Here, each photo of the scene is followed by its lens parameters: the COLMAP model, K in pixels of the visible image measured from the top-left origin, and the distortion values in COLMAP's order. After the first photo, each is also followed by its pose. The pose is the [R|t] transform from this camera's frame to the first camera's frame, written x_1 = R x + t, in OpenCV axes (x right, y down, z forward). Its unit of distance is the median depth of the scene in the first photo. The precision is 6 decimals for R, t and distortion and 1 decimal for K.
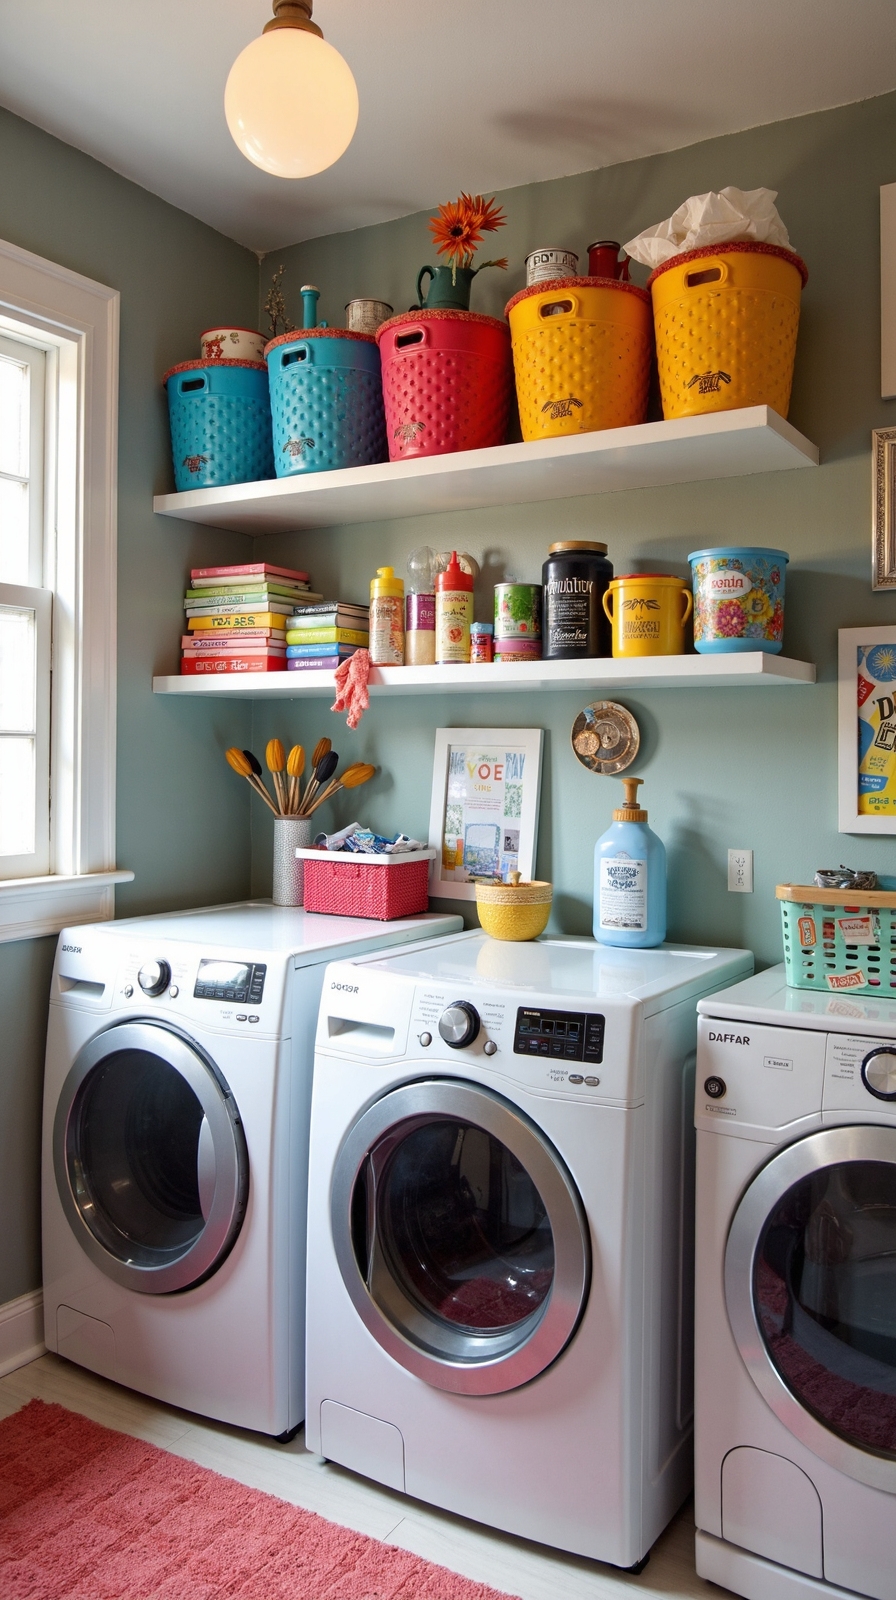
lens RADIAL K [[1191.0, 0, 448.0], [0, 1191.0, 800.0], [0, 0, 1]] dist [0.001865, 0.000738]
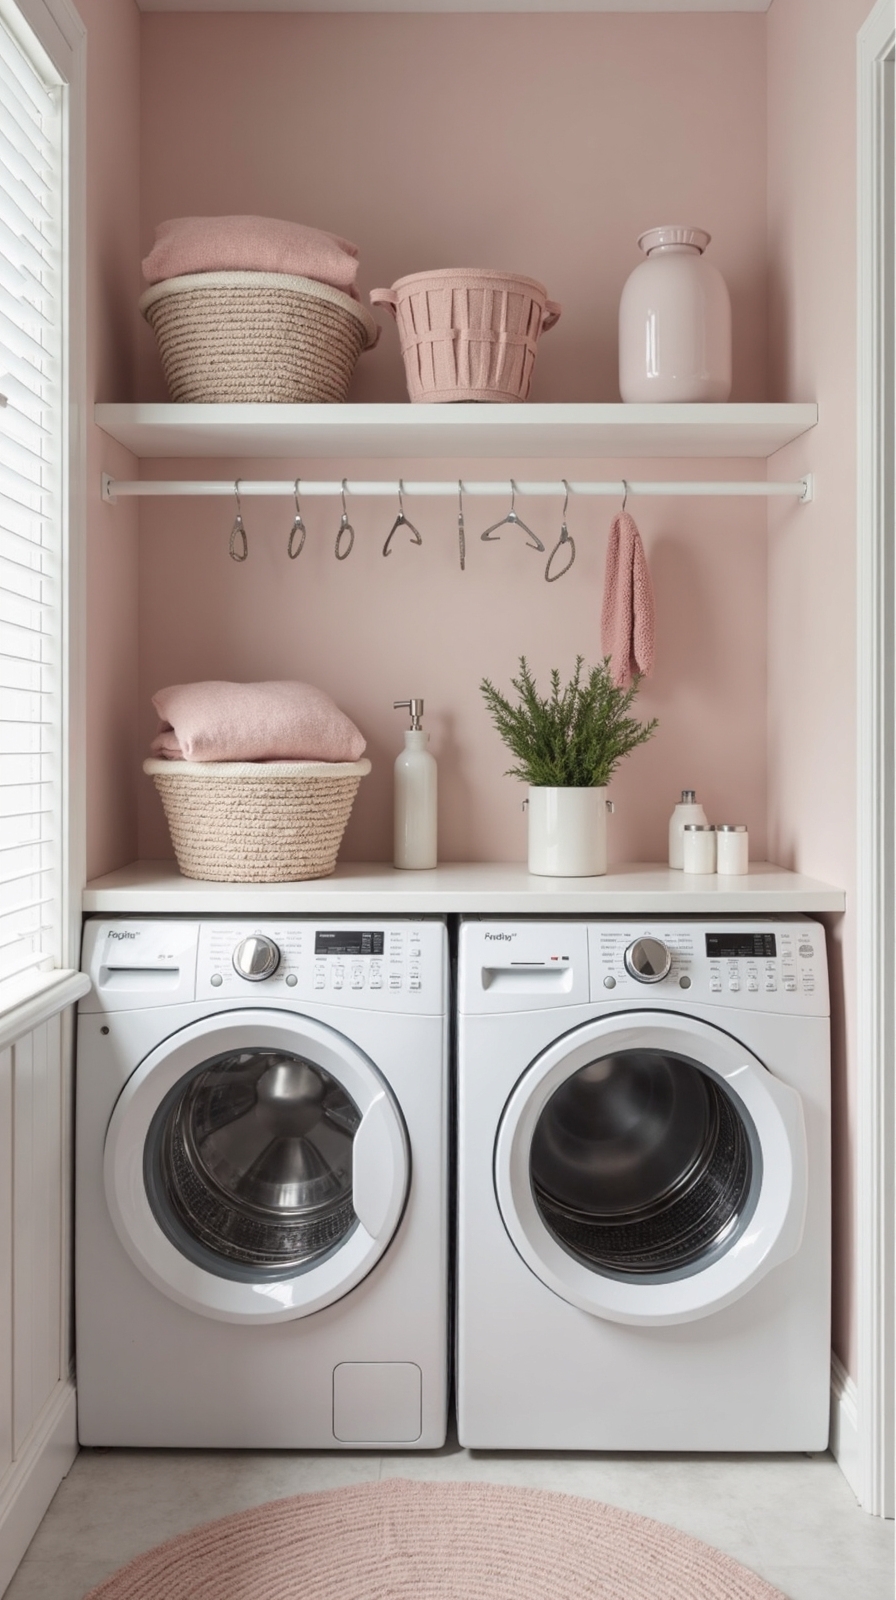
lens RADIAL K [[1191.0, 0, 448.0], [0, 1191.0, 800.0], [0, 0, 1]] dist [0.001865, 0.000738]
pose [[0.855608, -0.032686, 0.516591, -0.595477], [0.031995, 0.999436, 0.010244, 0.029310], [-0.516634, 0.007763, 0.856171, 0.189381]]
